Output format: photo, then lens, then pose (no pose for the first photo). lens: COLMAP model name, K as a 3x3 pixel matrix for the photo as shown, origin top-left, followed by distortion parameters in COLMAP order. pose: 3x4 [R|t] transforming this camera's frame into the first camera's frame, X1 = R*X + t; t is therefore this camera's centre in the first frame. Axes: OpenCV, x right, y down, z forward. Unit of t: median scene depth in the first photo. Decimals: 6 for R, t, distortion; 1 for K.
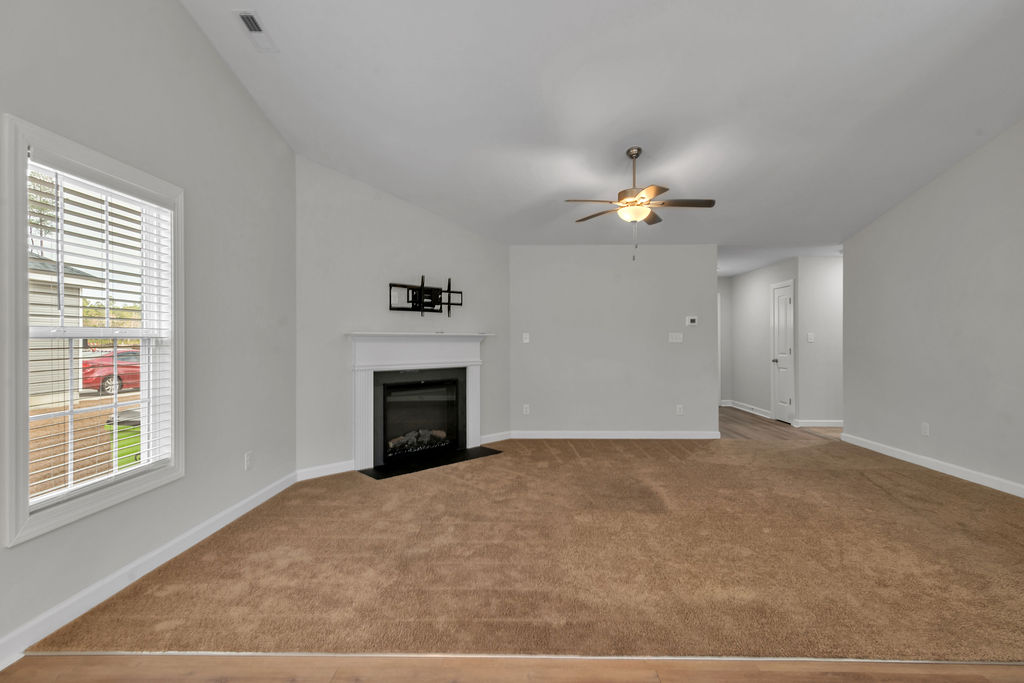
lens RADIAL K [[468.4, 0, 512.0], [0, 468.4, 341.5], [0, 0, 1]] dist [-0.000024, 0.000046]
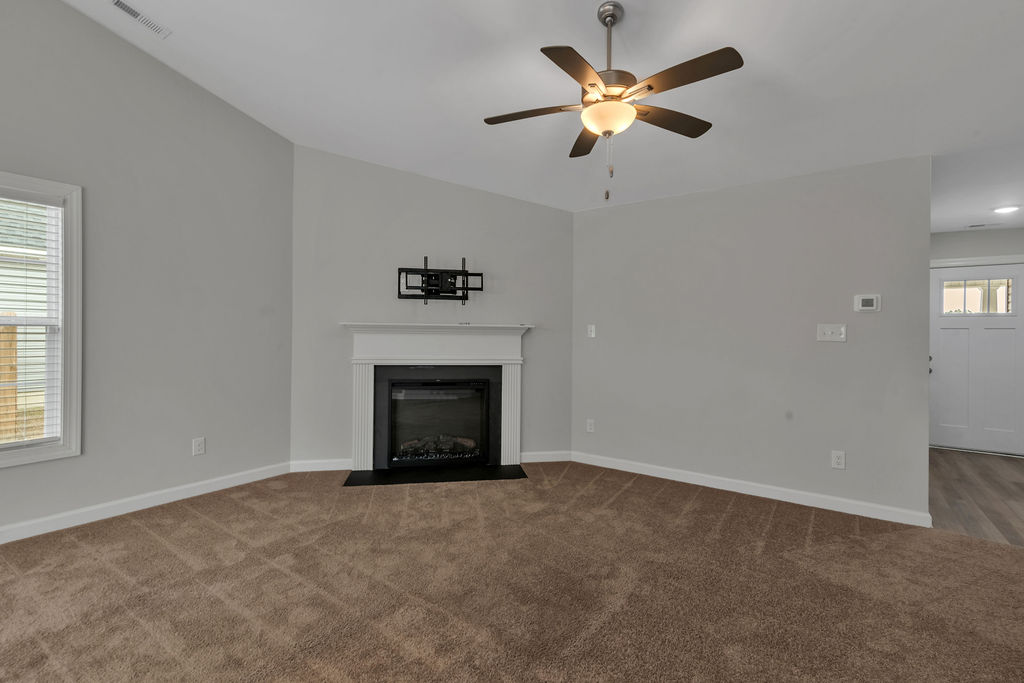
lens RADIAL K [[458.3, 0, 514.8], [0, 458.3, 338.4], [0, 0, 1]] dist [0.004411, 0.000351]
pose [[0.834707, 0.017505, -0.550417, 0.412187], [-0.013561, 0.999845, 0.011234, -0.002671], [0.550528, -0.001913, 0.834815, 0.389432]]
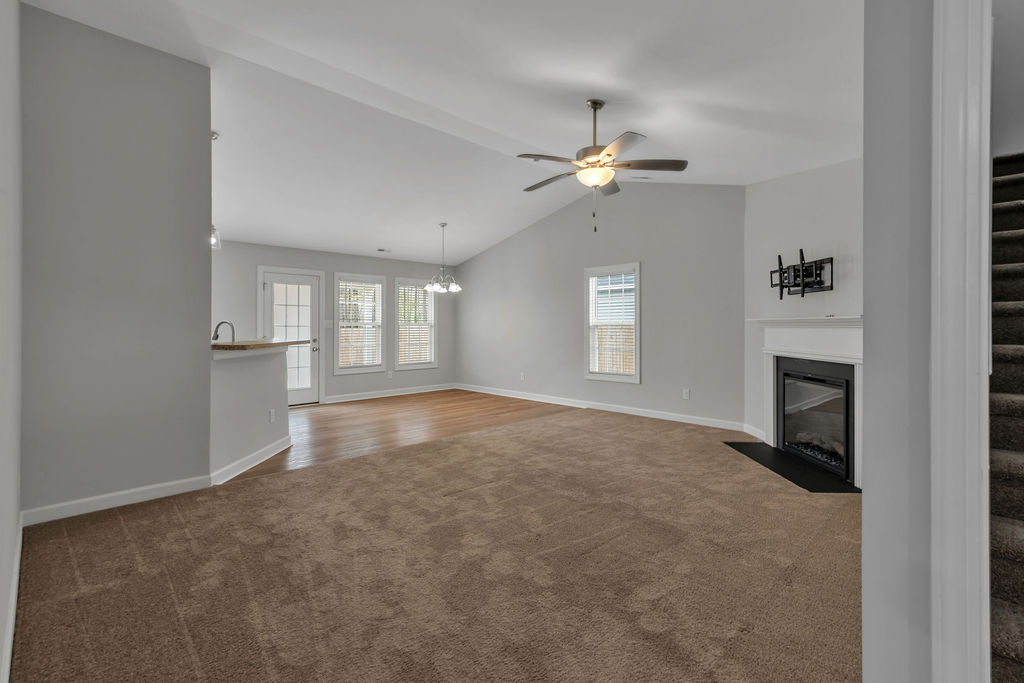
lens RADIAL K [[466.6, 0, 514.3], [0, 466.6, 326.4], [0, 0, 1]] dist [0.000161, -0.000014]
pose [[-0.695937, 0.004261, -0.718090, 0.827666], [0.002562, 0.999991, 0.003451, -0.005694], [0.718098, 0.000562, -0.695941, 1.268406]]
